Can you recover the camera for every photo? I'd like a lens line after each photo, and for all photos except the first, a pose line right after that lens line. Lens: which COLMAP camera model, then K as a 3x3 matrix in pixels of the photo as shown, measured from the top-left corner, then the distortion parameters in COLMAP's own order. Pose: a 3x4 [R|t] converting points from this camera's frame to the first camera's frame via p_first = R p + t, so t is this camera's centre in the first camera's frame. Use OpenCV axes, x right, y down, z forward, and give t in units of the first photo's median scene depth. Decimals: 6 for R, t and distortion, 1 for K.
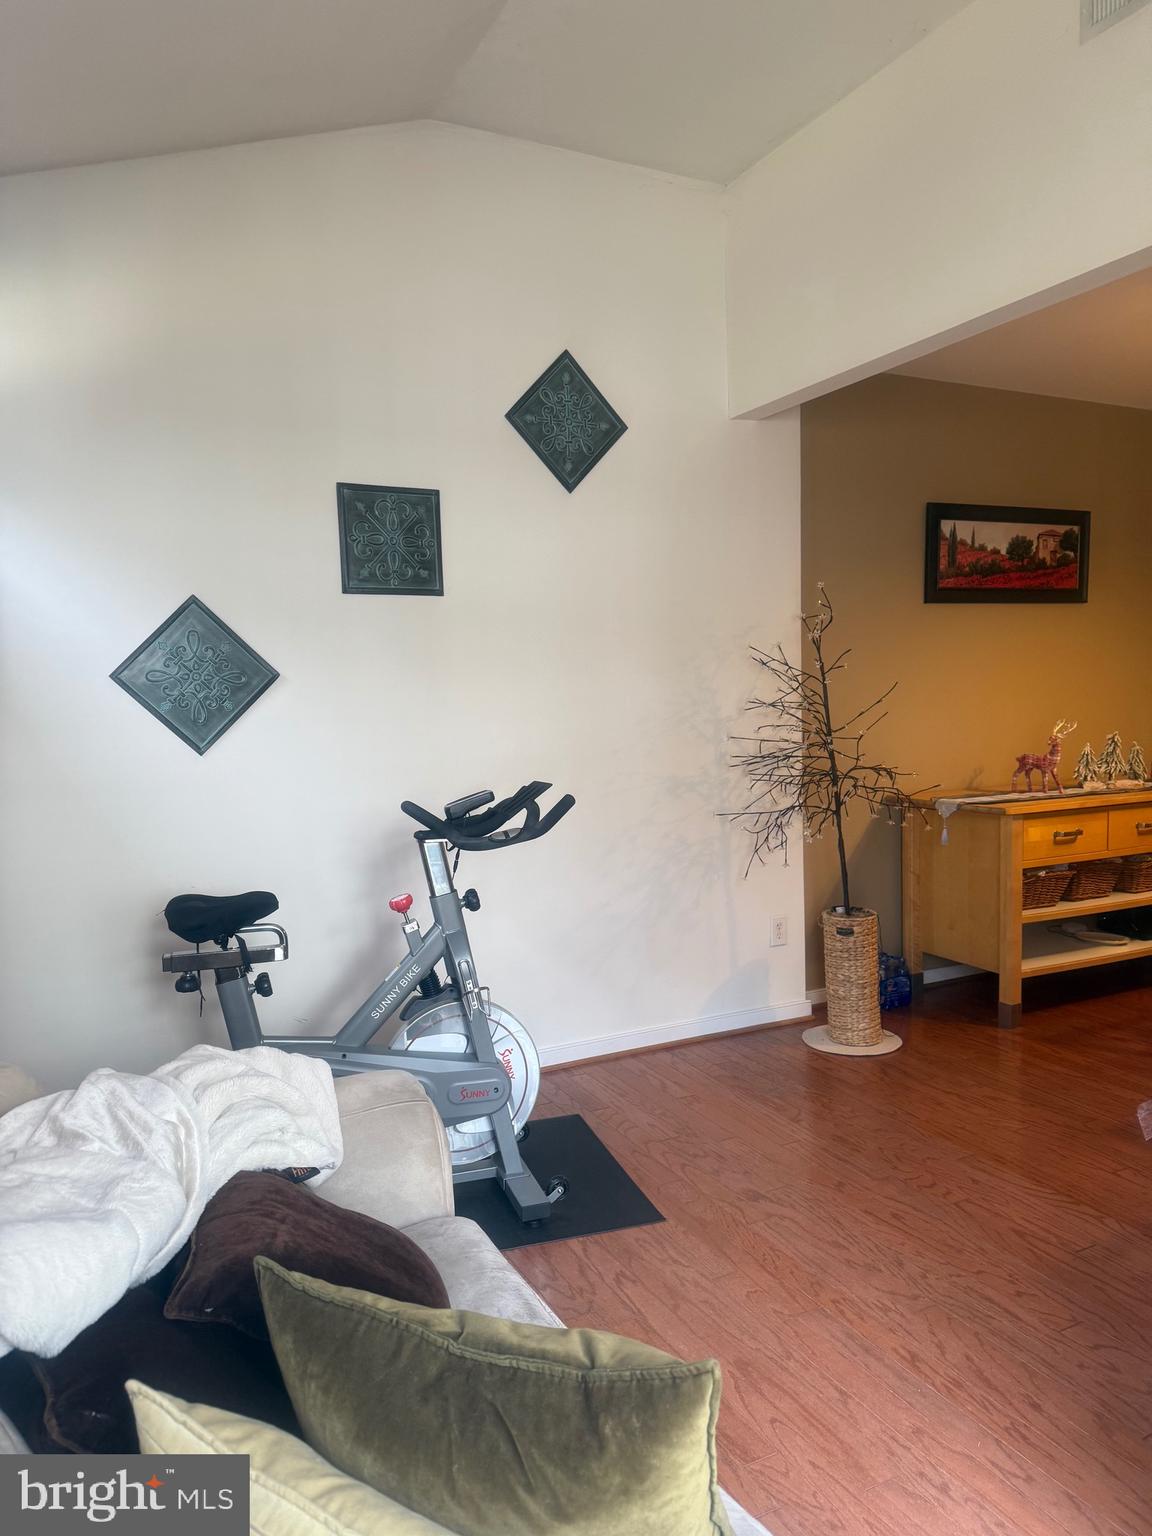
lens RADIAL K [[1056.1, 0, 576.4], [0, 1056.1, 769.3], [0, 0, 1]] dist [0.025647, -0.024685]
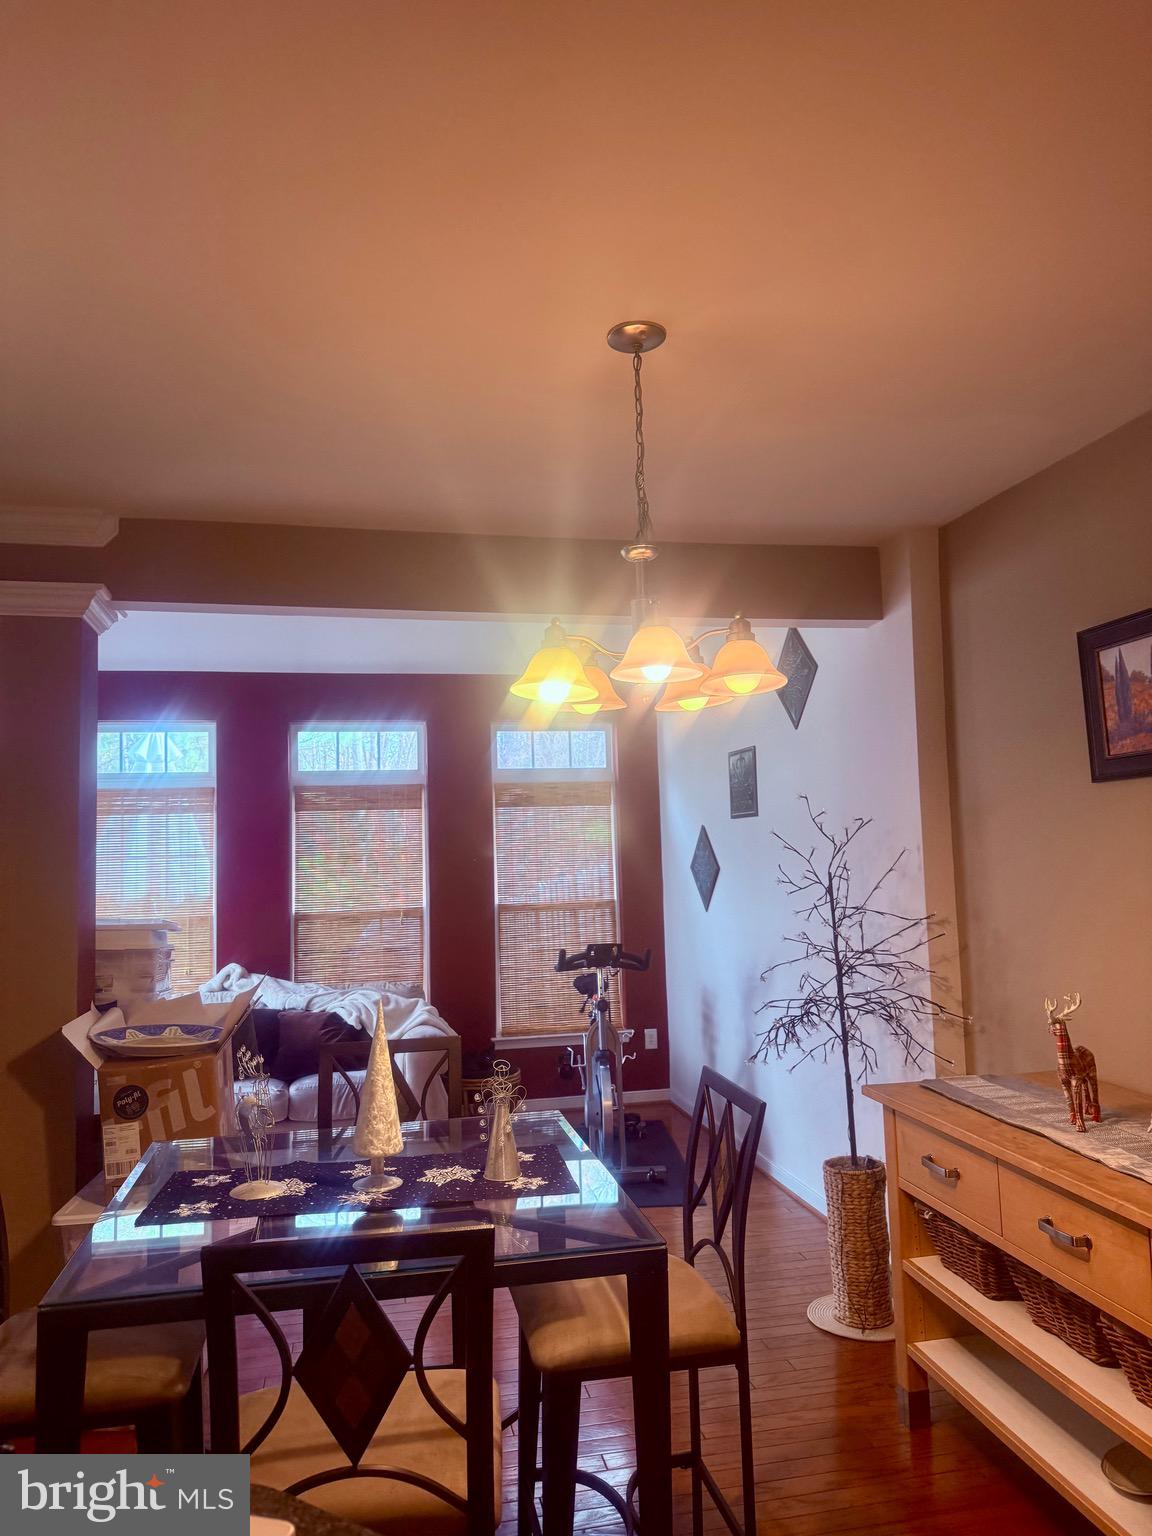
lens RADIAL K [[1056.1, 0, 584.7], [0, 1056.1, 766.0], [0, 0, 1]] dist [0.025647, -0.024685]
pose [[-0.215044, -0.057362, -0.974918, 1.025872], [-0.059038, 0.997211, -0.045652, -0.118676], [0.974818, 0.047740, -0.217831, 0.835753]]
